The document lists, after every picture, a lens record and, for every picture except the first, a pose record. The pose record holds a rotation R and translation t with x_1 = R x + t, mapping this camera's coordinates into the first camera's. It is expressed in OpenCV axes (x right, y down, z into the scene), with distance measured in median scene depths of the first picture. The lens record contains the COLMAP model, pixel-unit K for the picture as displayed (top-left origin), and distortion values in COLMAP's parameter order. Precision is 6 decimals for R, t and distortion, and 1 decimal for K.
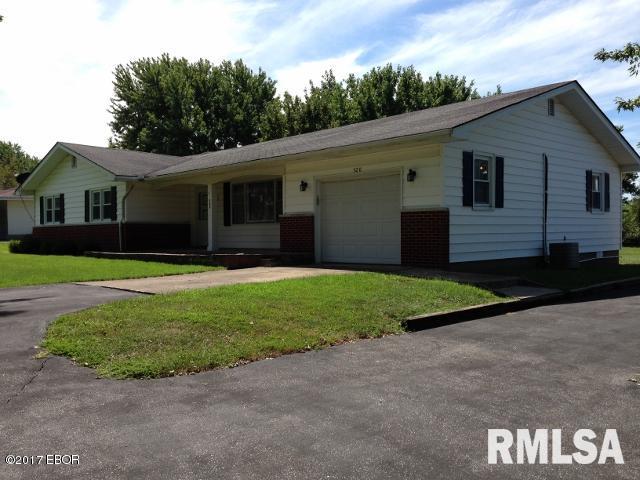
lens RADIAL K [[602.0, 0, 317.7], [0, 602.0, 220.6], [0, 0, 1]] dist [0.022673, 0.000000]
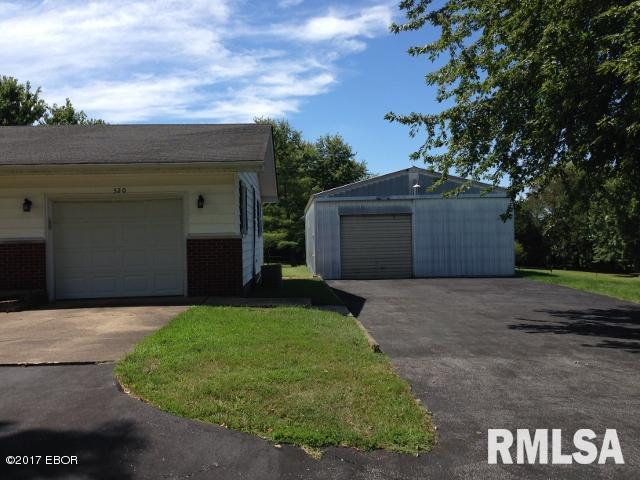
lens RADIAL K [[602.0, 0, 317.3], [0, 602.0, 240.0], [0, 0, 1]] dist [0.022673, 0.000000]
pose [[0.652340, -0.006886, 0.757895, -0.380151], [0.000908, 0.999965, 0.008304, -0.018036], [-0.757926, -0.004729, 0.652324, 0.194001]]
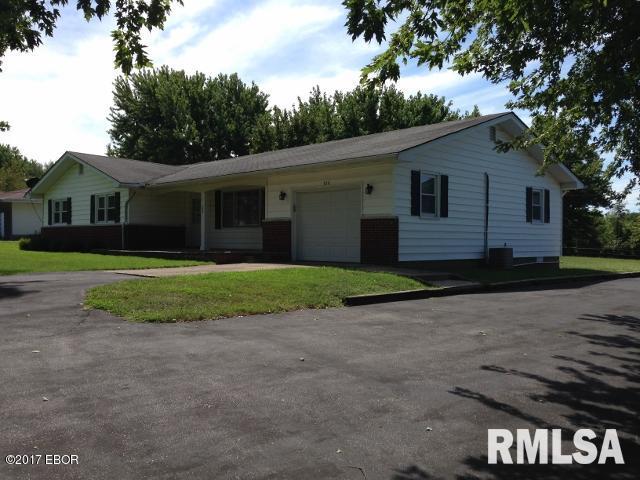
lens RADIAL K [[602.0, 0, 324.6], [0, 602.0, 241.5], [0, 0, 1]] dist [0.022673, 0.000000]
pose [[0.999597, 0.018631, 0.021415, 0.034851], [-0.019088, 0.999591, 0.021306, 0.005369], [-0.021009, -0.021706, 0.999544, -0.180835]]
